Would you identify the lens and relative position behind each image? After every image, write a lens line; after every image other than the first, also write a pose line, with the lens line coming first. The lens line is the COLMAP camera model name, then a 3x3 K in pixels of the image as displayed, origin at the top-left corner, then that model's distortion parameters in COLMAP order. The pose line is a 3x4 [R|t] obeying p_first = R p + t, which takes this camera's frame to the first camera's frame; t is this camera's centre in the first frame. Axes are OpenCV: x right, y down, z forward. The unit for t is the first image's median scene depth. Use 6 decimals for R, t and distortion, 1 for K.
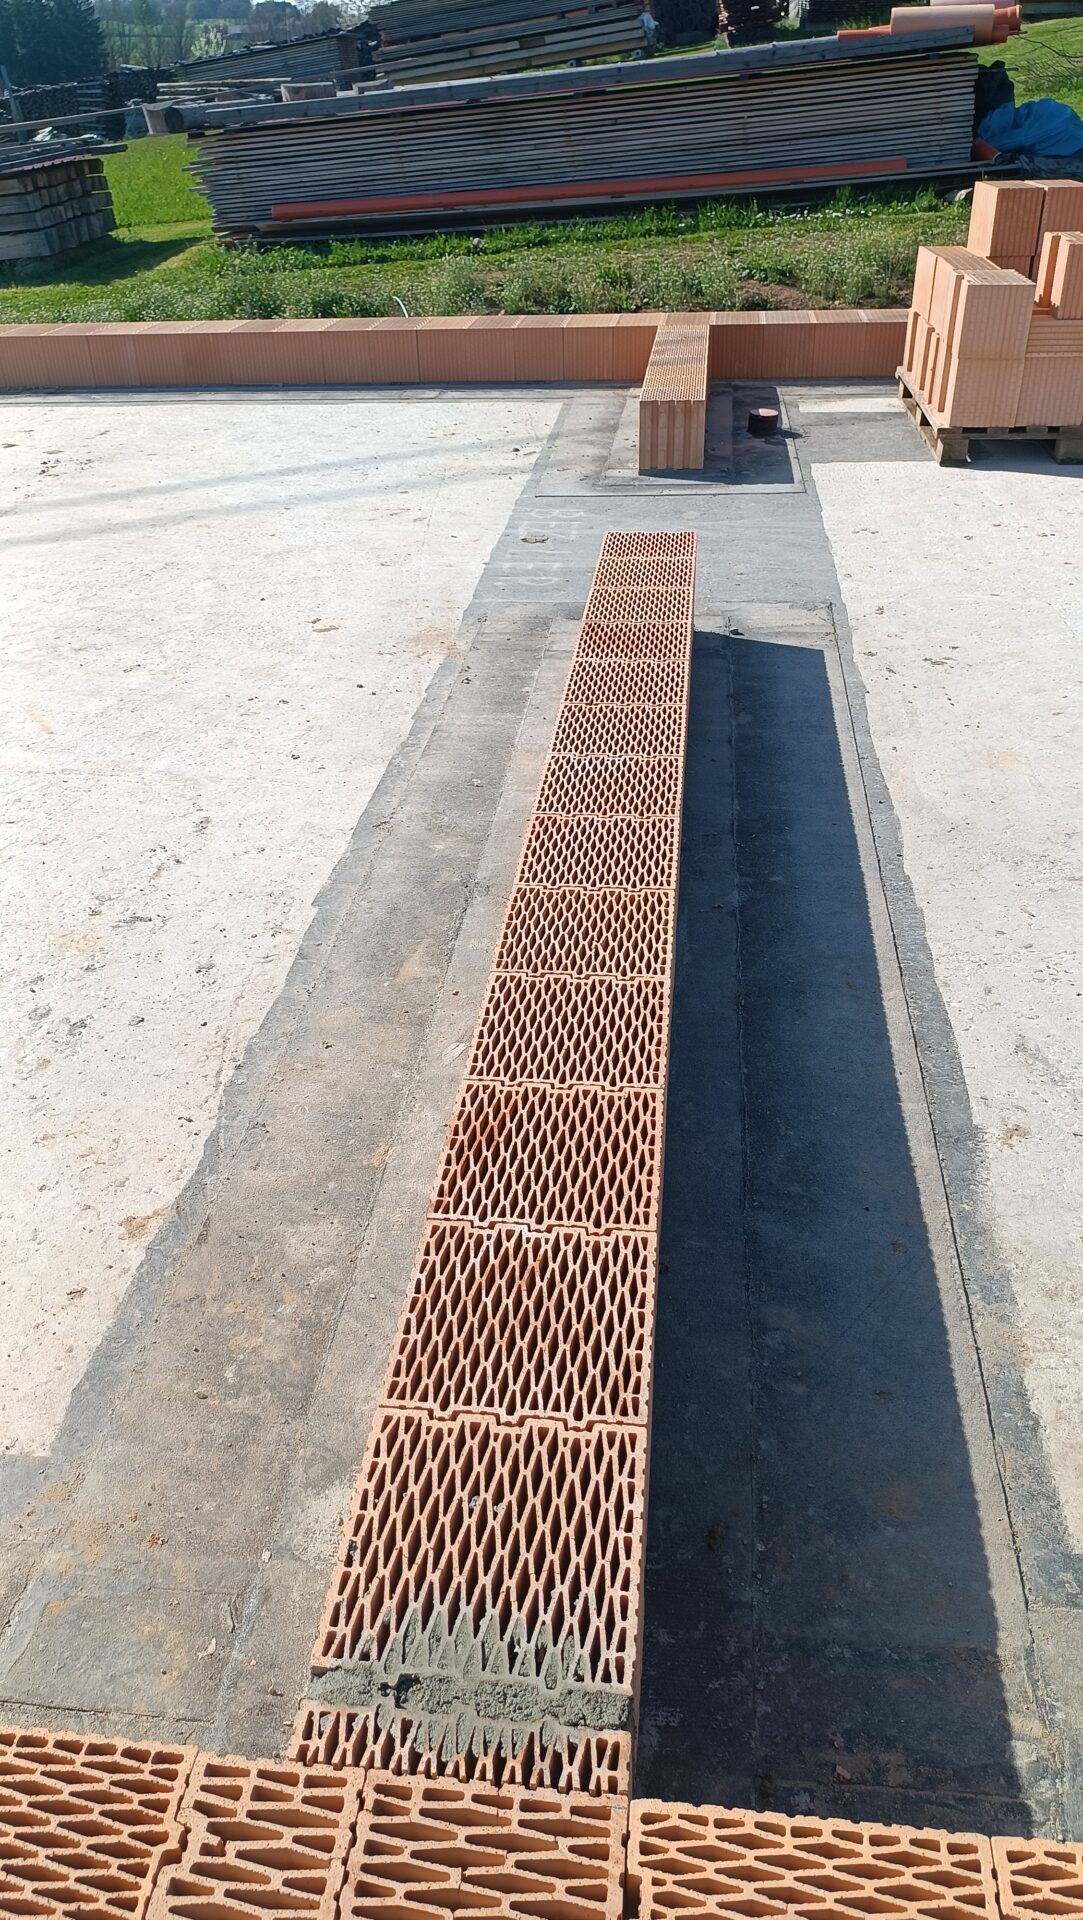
lens RADIAL K [[1322.6, 0, 541.5], [0, 1322.6, 960.0], [0, 0, 1]] dist [-0.039436, 0.002010]
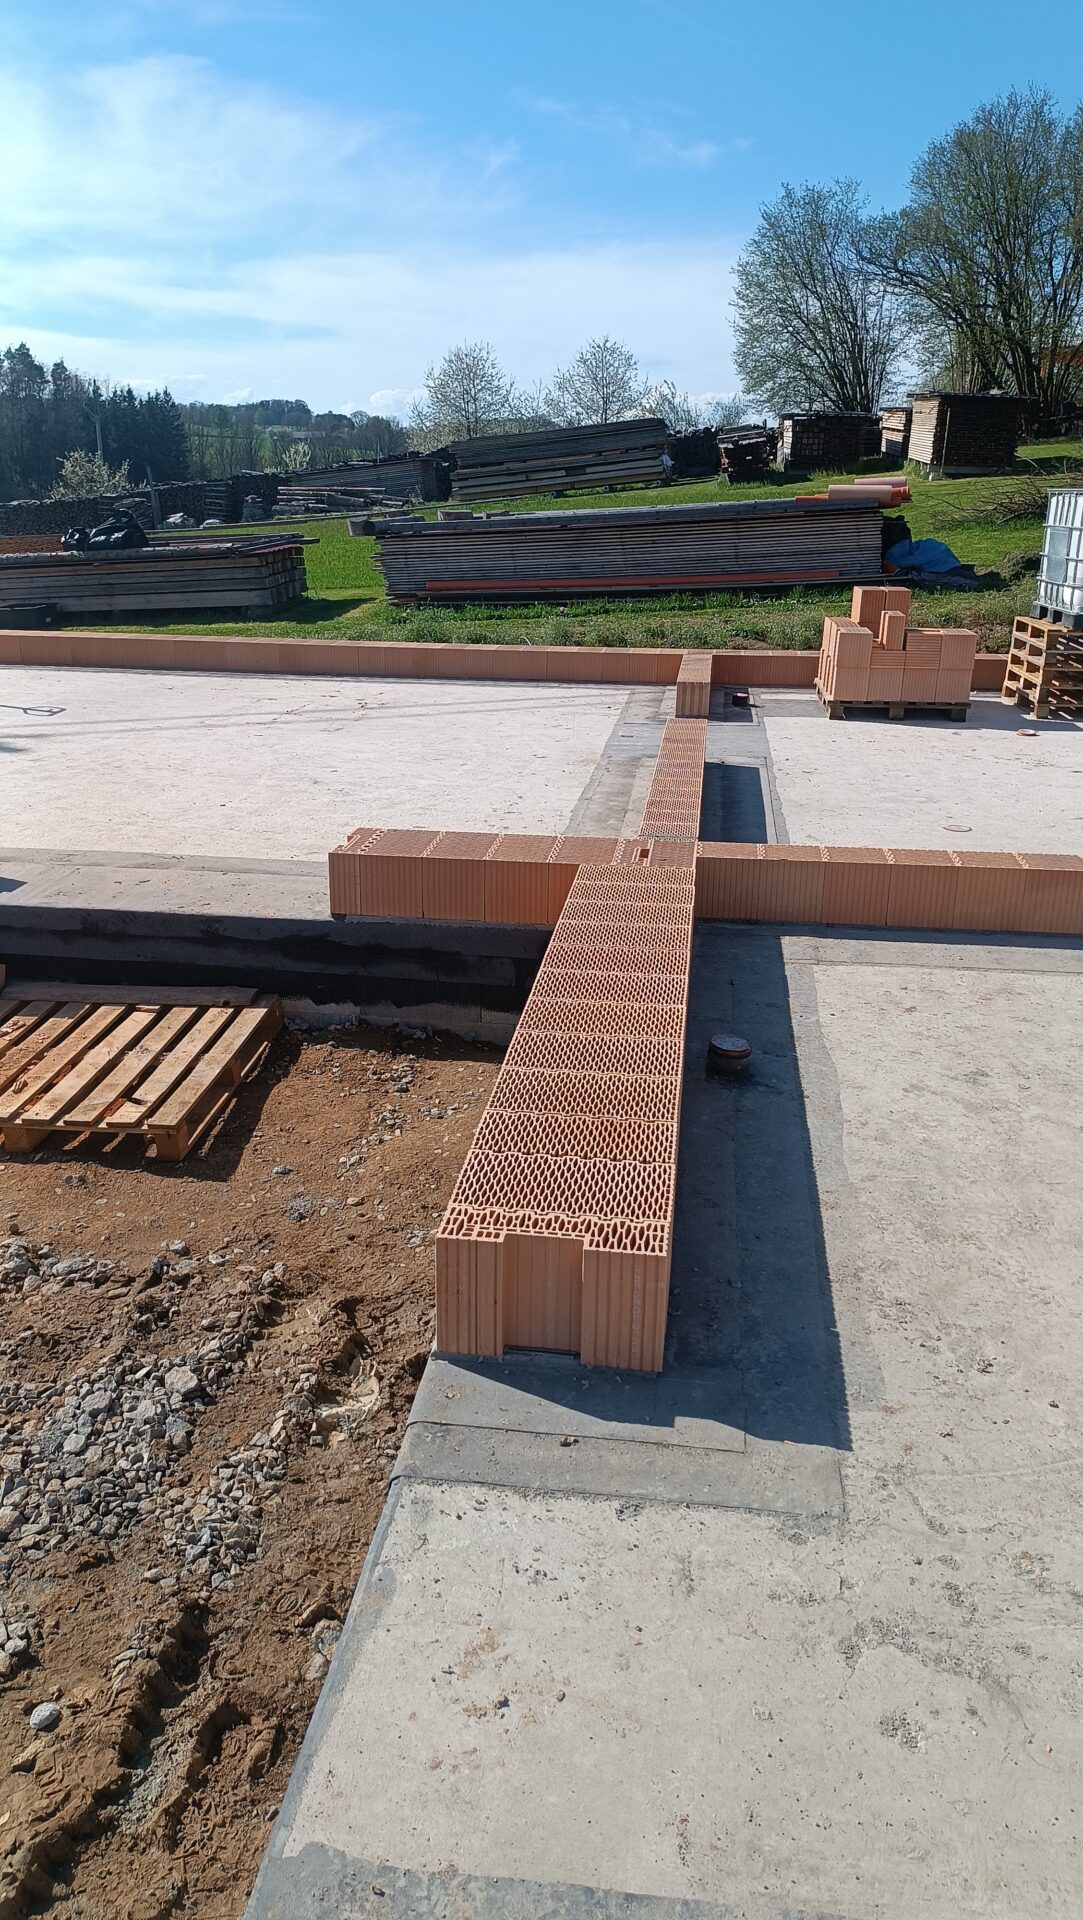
lens RADIAL K [[1322.6, 0, 541.5], [0, 1322.6, 960.0], [0, 0, 1]] dist [-0.039436, 0.002010]
pose [[0.999150, 0.041170, -0.002090, -0.056459], [-0.040413, 0.968270, -0.246617, 0.251756], [-0.008129, 0.246492, 0.969111, -0.433087]]
